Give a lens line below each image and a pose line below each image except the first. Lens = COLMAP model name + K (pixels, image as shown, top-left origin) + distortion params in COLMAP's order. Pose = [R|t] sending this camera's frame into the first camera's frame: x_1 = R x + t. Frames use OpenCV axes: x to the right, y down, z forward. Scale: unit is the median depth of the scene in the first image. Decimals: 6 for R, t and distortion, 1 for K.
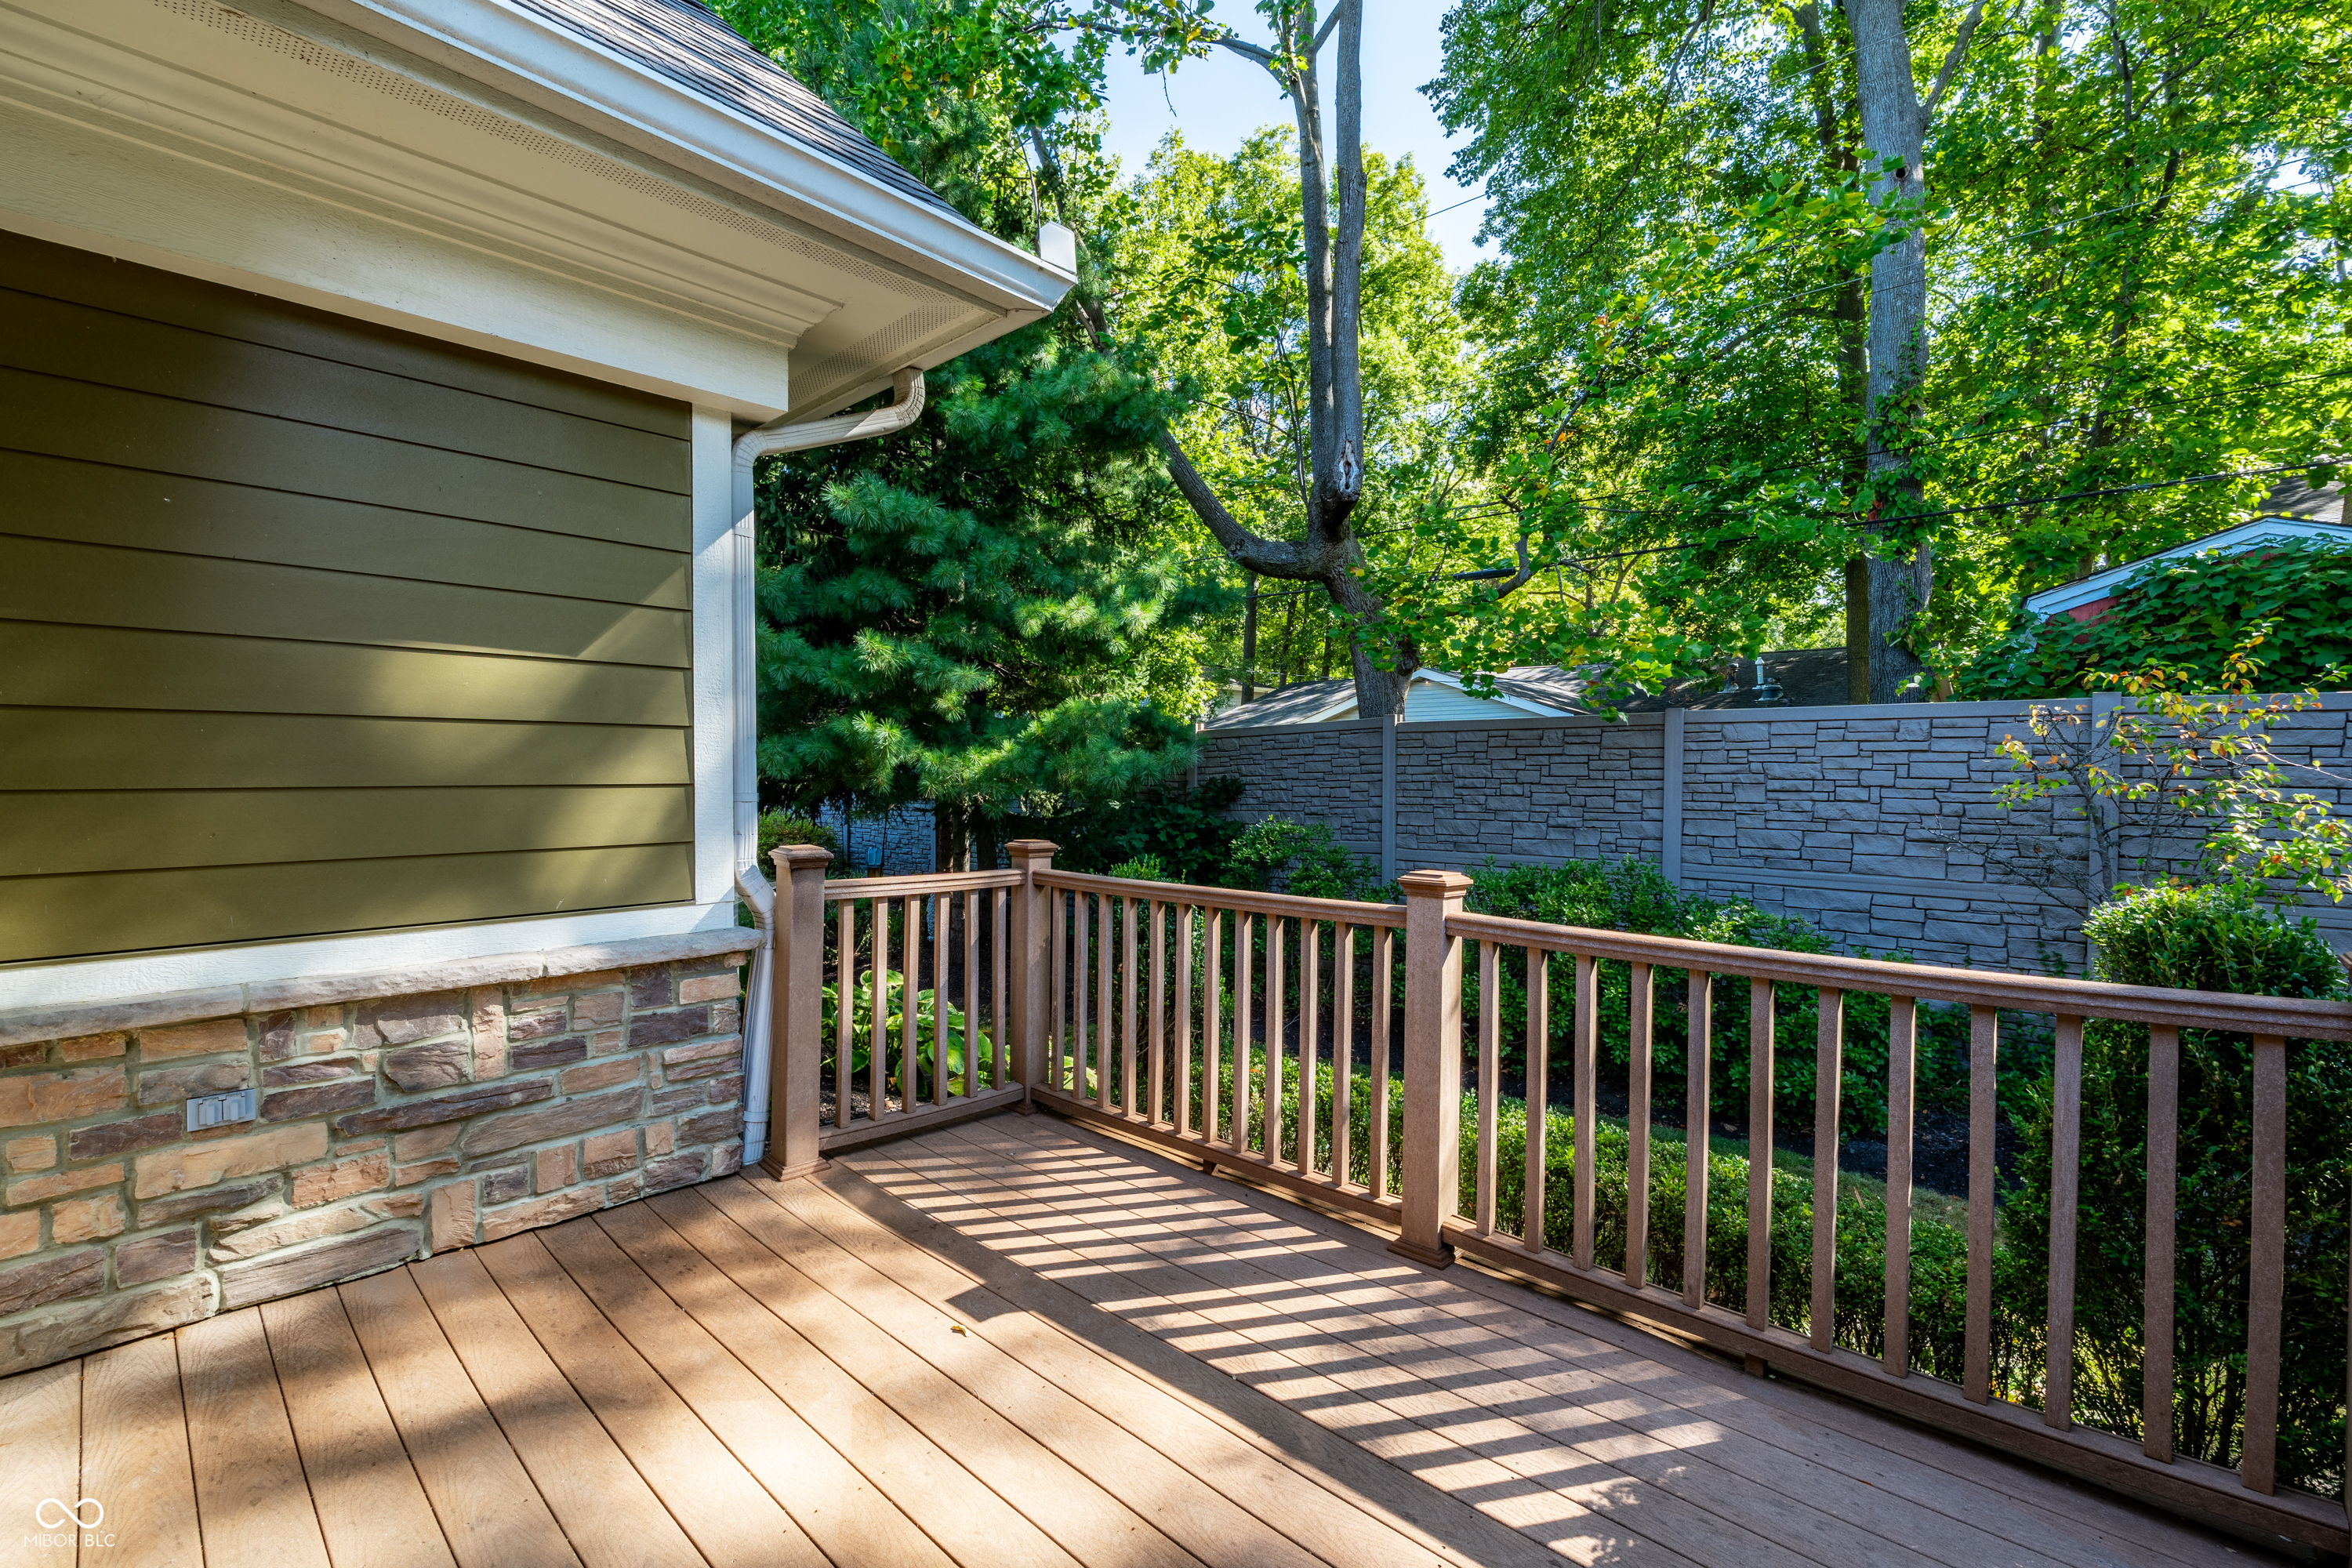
lens RADIAL K [[1037.4, 0, 1166.3], [0, 1037.4, 779.3], [0, 0, 1]] dist [-0.005493, 0.000961]
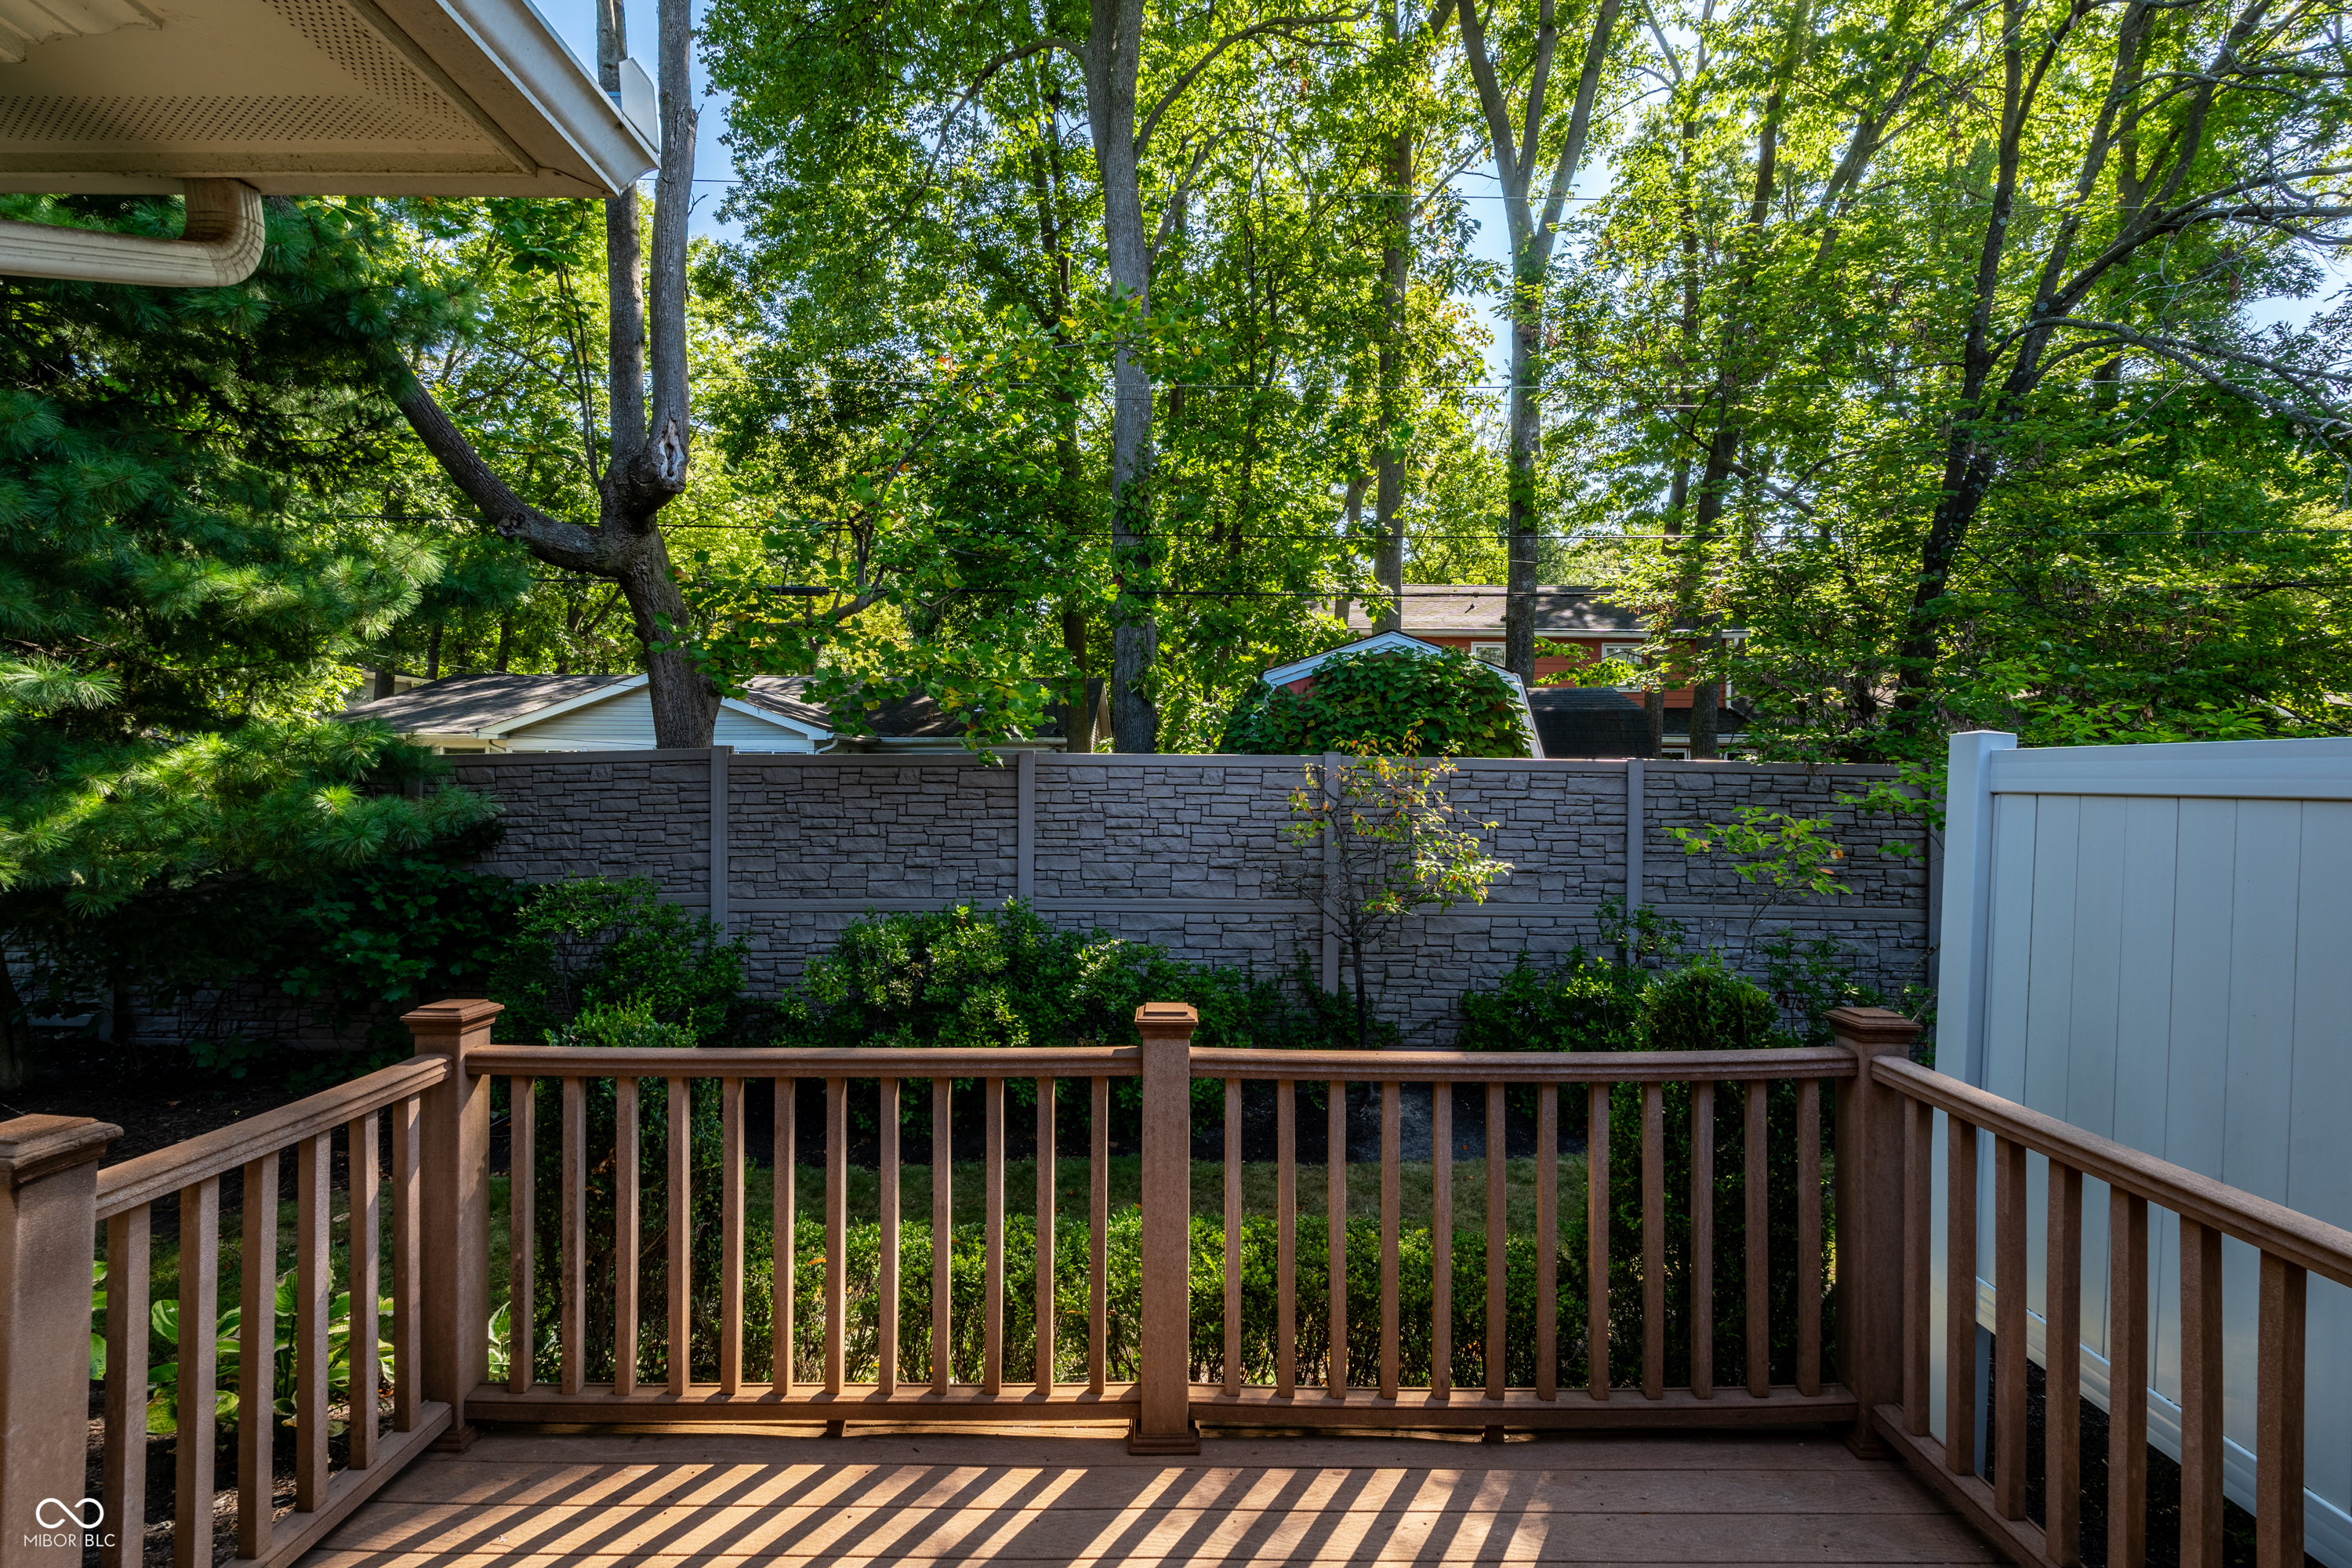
lens RADIAL K [[1037.4, 0, 1181.9], [0, 1037.4, 777.4], [0, 0, 1]] dist [-0.005493, 0.000961]
pose [[0.720712, -0.002418, 0.693230, -0.127447], [0.004719, 0.999988, -0.001419, -0.038583], [-0.693218, 0.004294, 0.720715, 0.127025]]
